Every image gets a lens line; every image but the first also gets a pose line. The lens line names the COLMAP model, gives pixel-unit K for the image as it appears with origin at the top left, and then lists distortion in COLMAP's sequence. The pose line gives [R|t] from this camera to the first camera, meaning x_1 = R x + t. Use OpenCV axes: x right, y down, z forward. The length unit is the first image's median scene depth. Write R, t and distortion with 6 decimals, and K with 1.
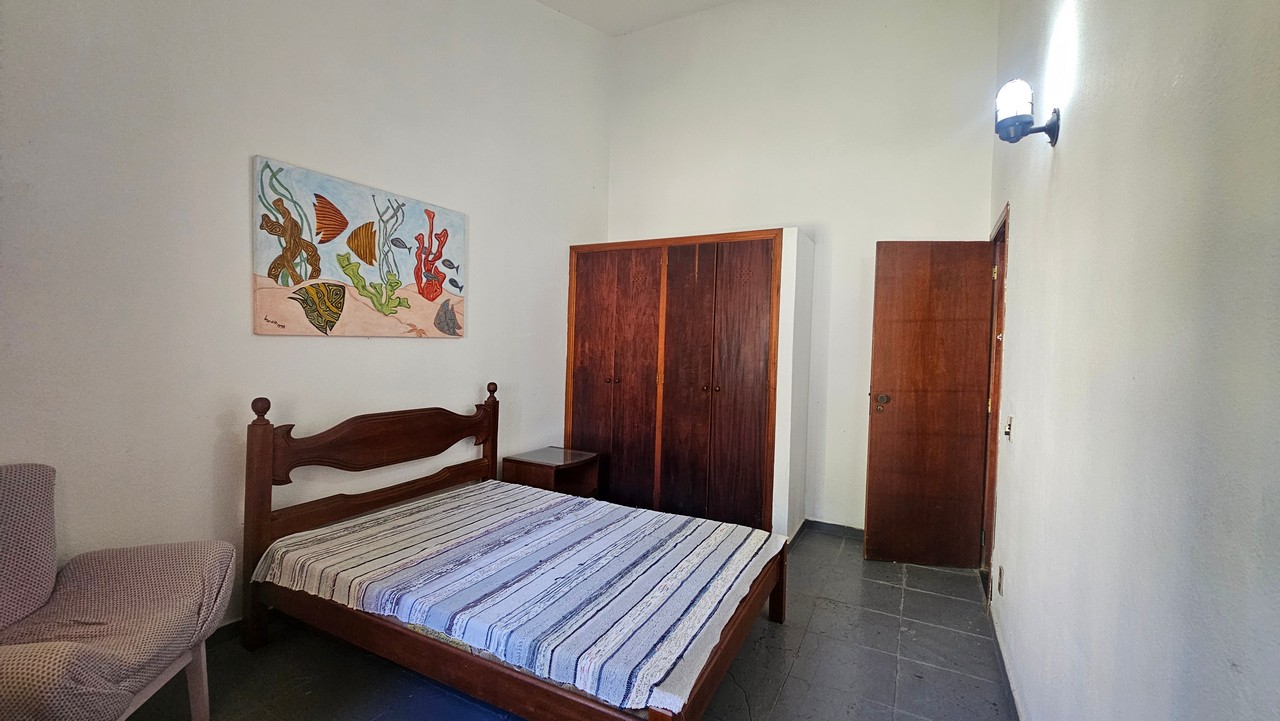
lens RADIAL K [[504.3, 0, 636.2], [0, 504.3, 357.1], [0, 0, 1]] dist [-0.000427, -0.000095]
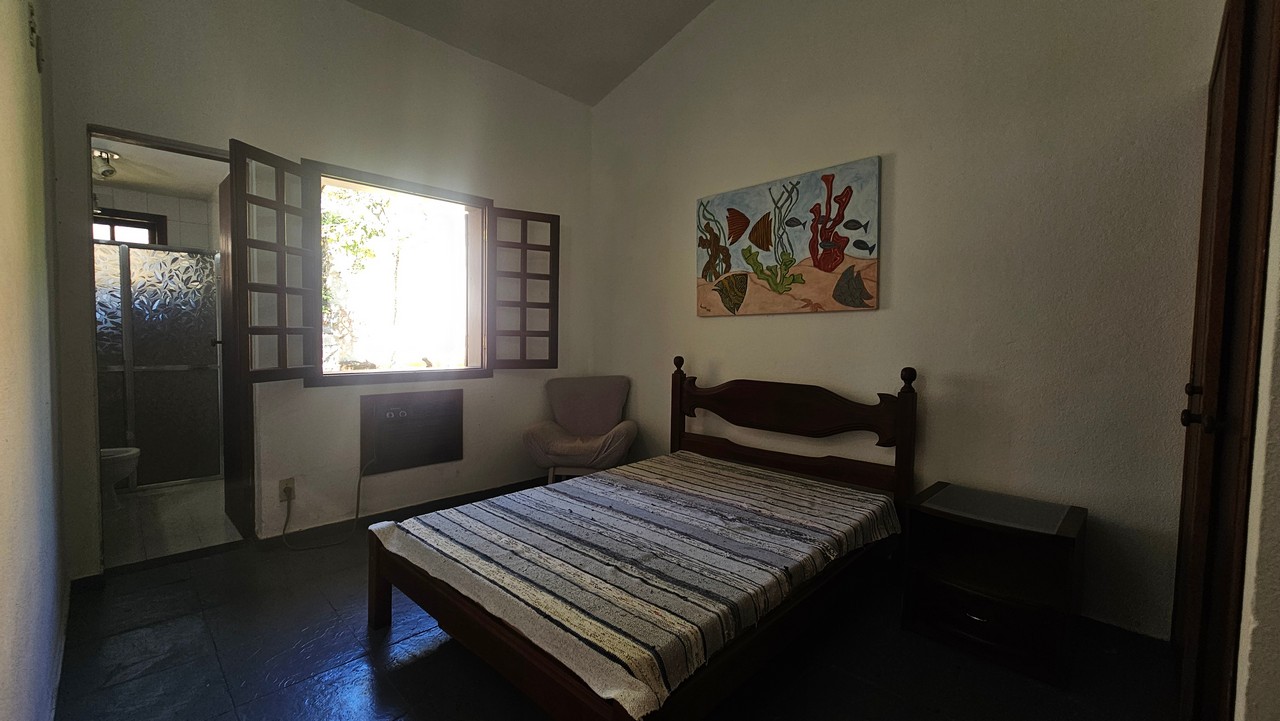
lens RADIAL K [[504.3, 0, 636.2], [0, 504.3, 357.1], [0, 0, 1]] dist [-0.000427, -0.000095]
pose [[-0.244556, 0.010164, -0.969582, 0.656053], [-0.039789, 0.998998, 0.020508, 0.045421], [0.968818, 0.043594, -0.243906, 1.012123]]
